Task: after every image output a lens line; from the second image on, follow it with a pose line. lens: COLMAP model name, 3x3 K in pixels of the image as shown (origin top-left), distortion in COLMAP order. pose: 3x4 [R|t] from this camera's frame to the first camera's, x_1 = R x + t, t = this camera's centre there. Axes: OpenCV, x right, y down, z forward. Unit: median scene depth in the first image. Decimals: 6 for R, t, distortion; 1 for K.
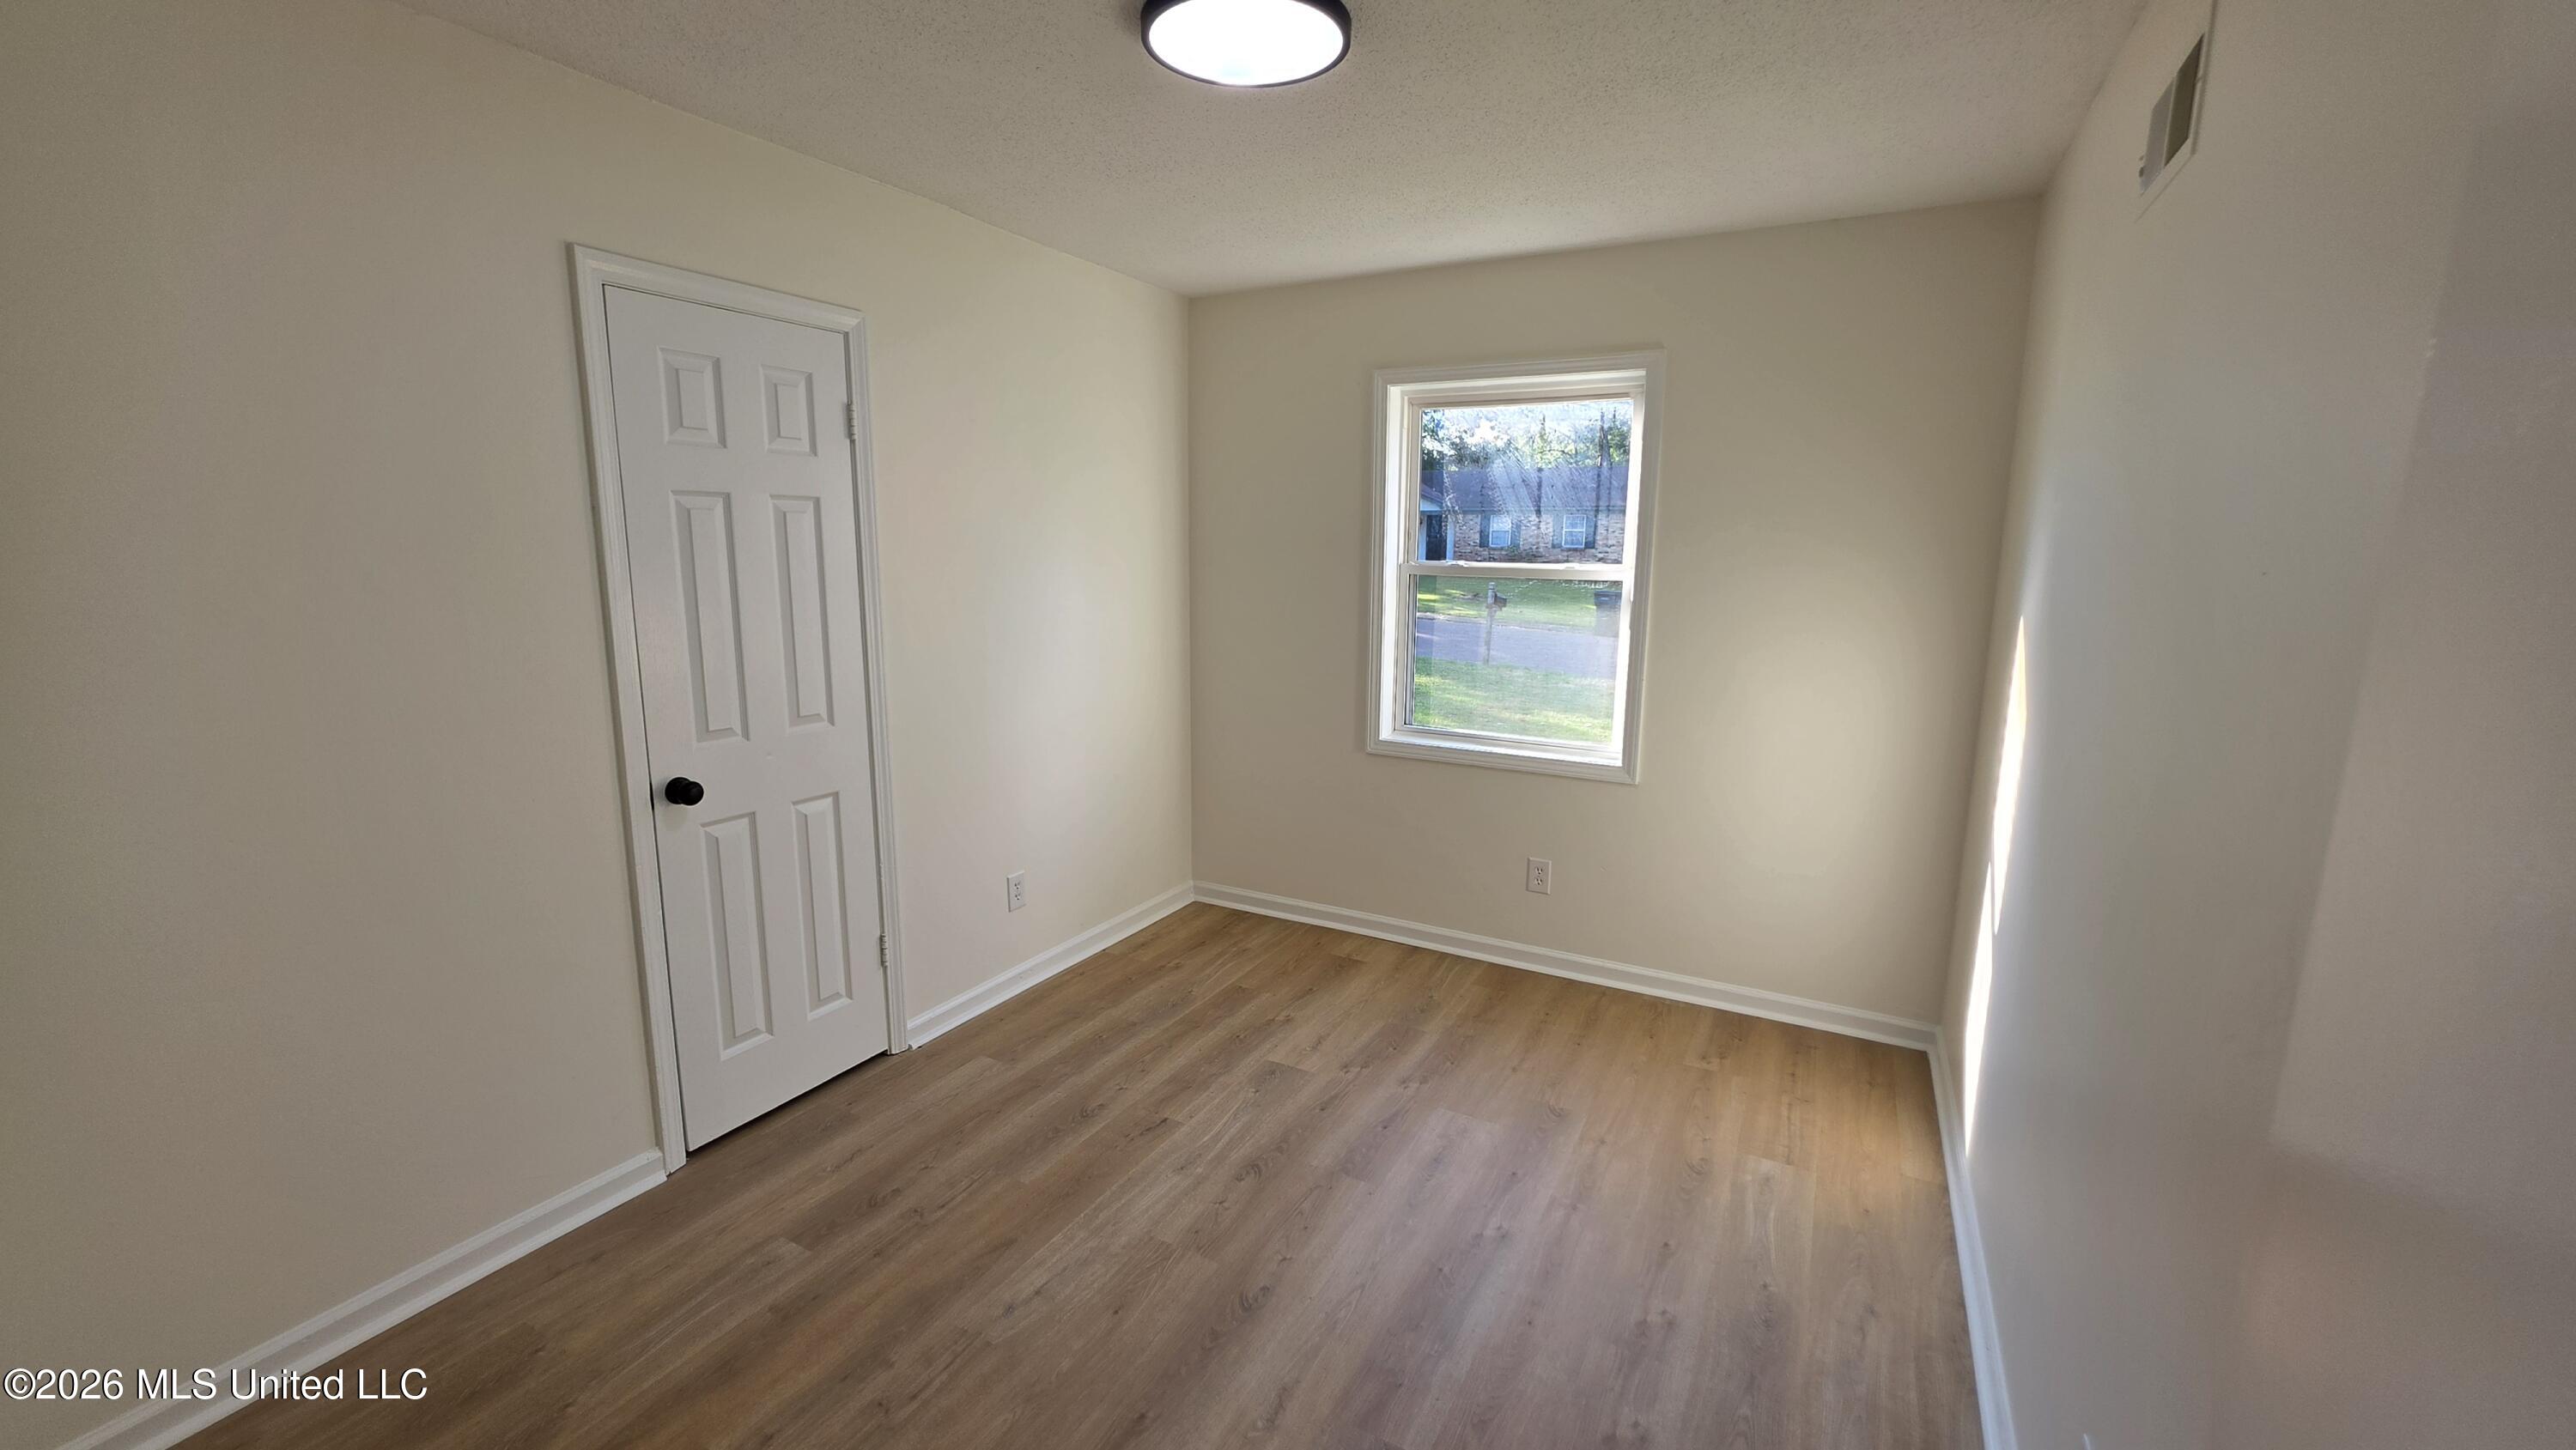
lens RADIAL K [[1031.7, 0, 1287.1], [0, 1031.7, 722.7], [0, 0, 1]] dist [-0.004258, 0.000490]
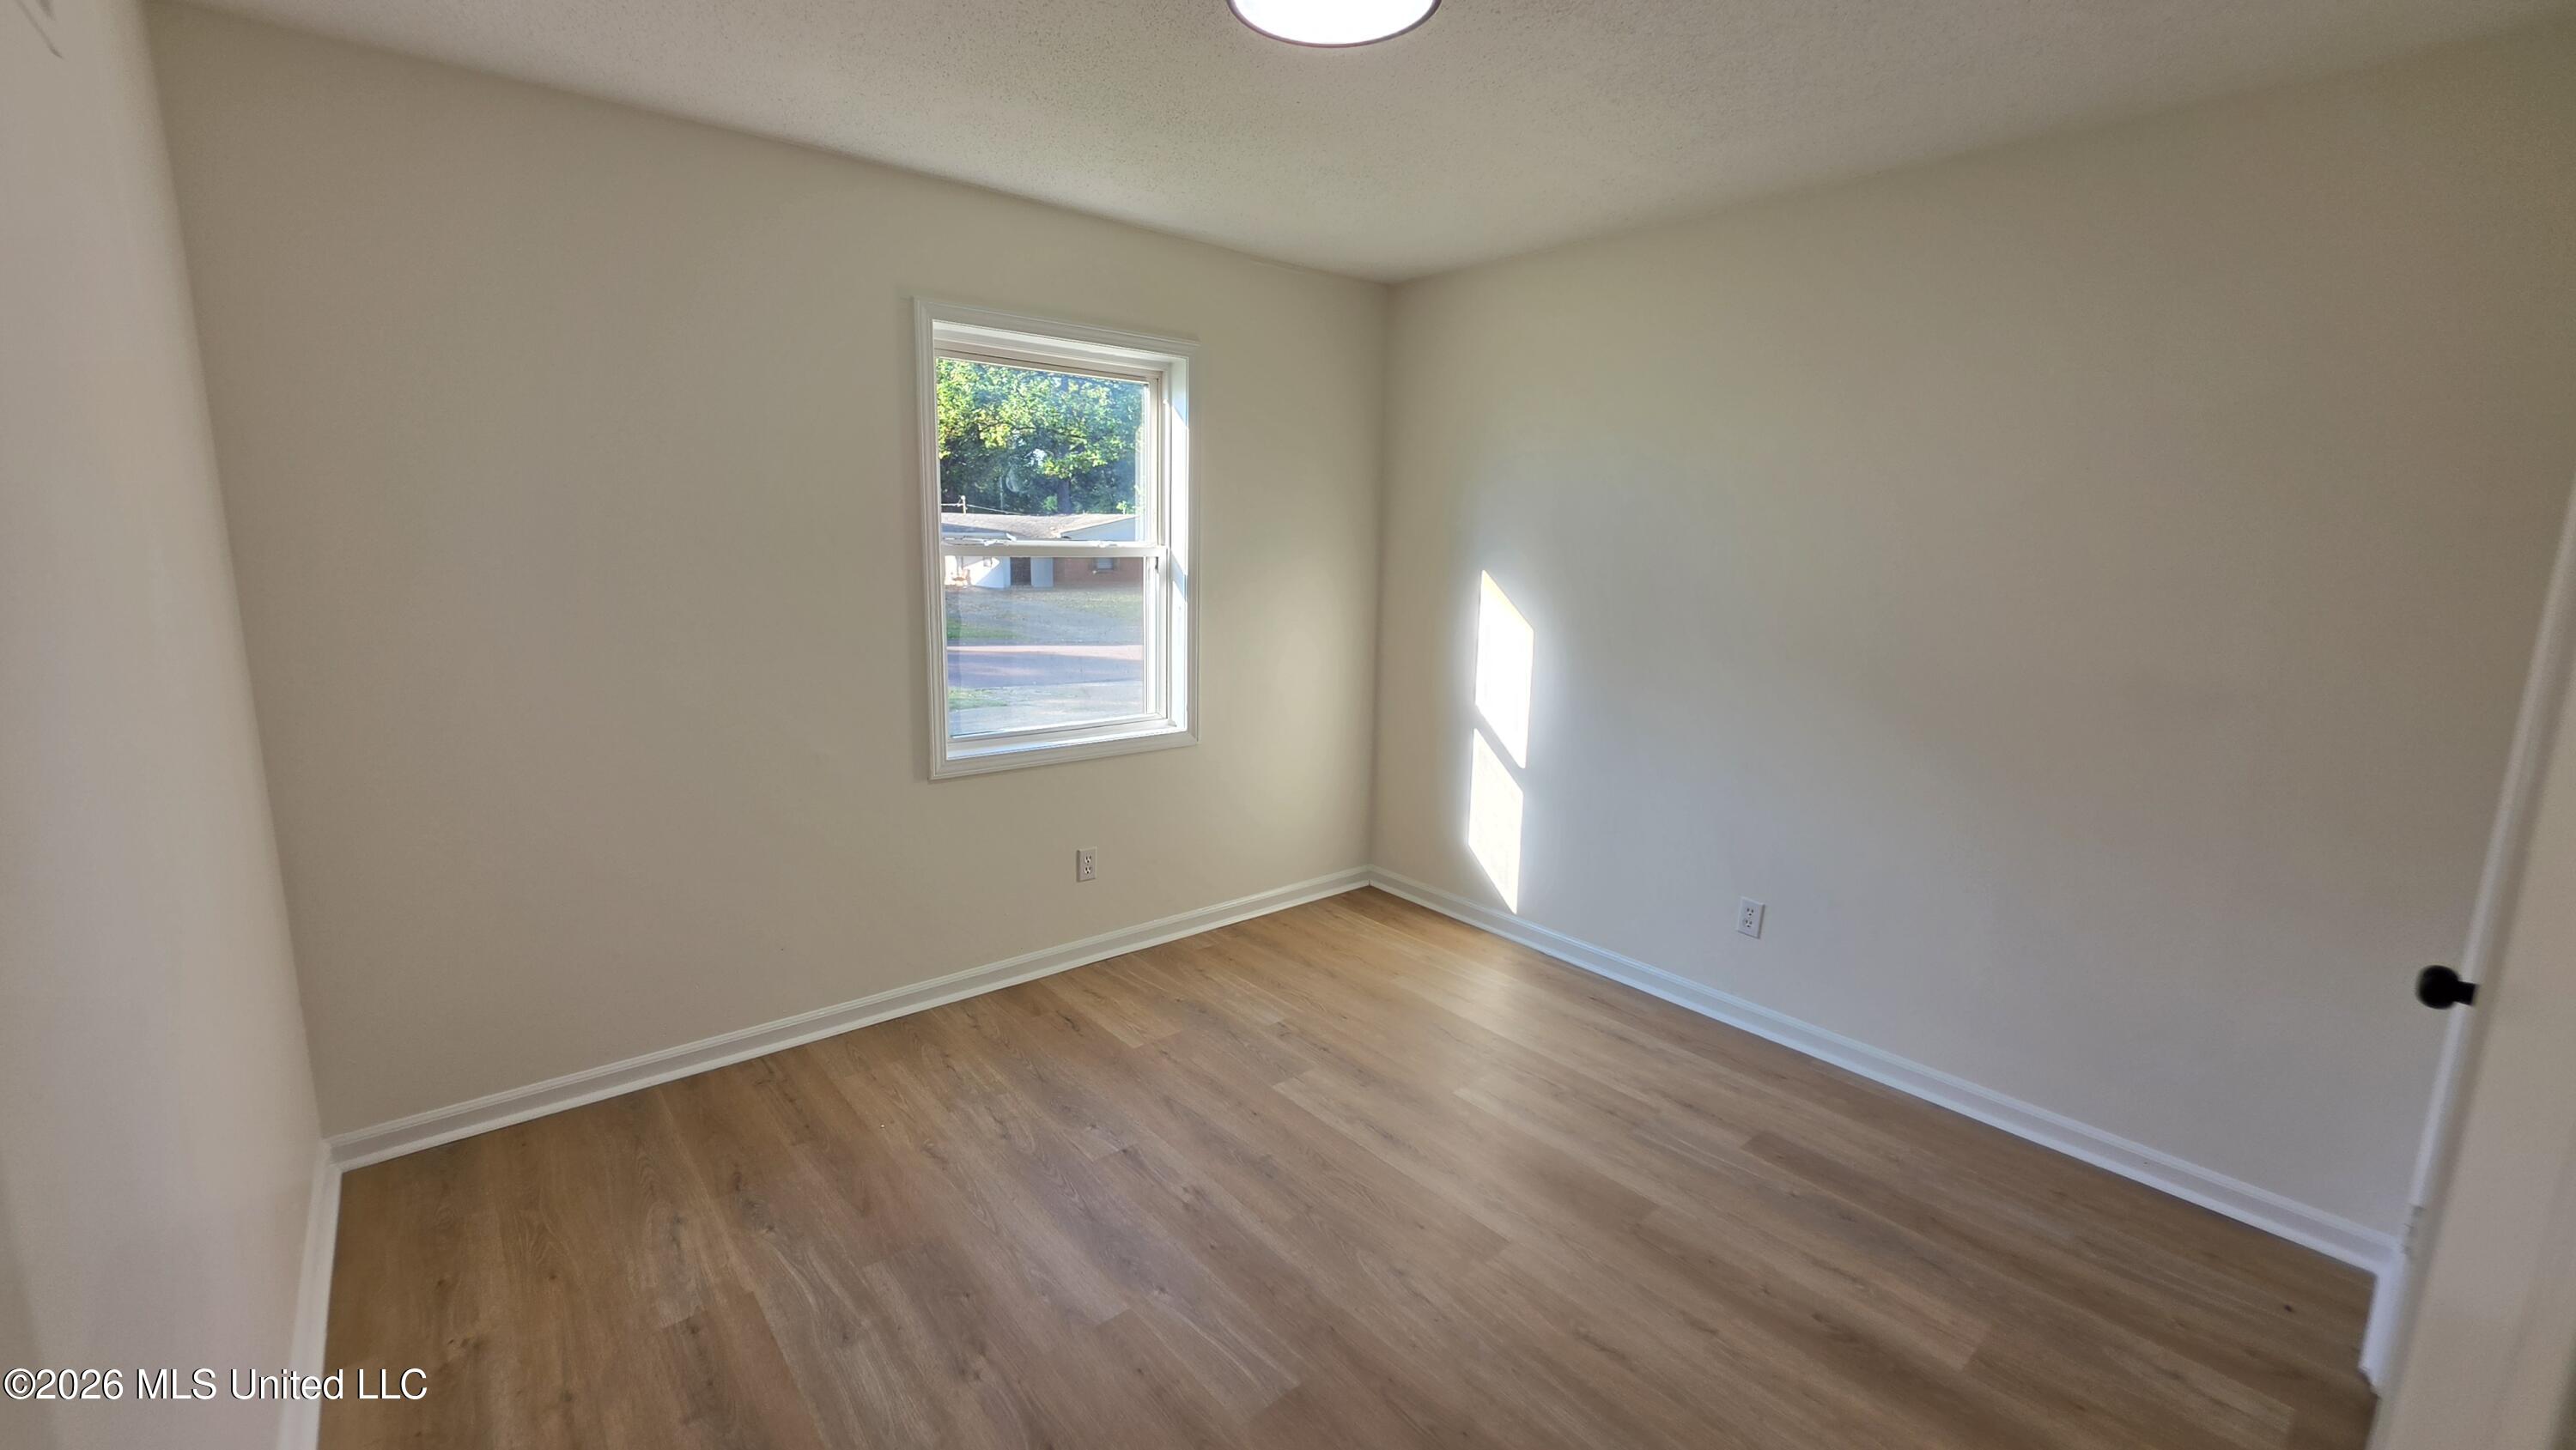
lens RADIAL K [[1031.7, 0, 1287.1], [0, 1031.7, 722.7], [0, 0, 1]] dist [-0.004258, 0.000490]
pose [[0.341198, -0.166053, 0.925208, -0.624842], [0.159590, 0.980217, 0.117073, -0.073252], [-0.926345, 0.107709, 0.360948, 0.516323]]
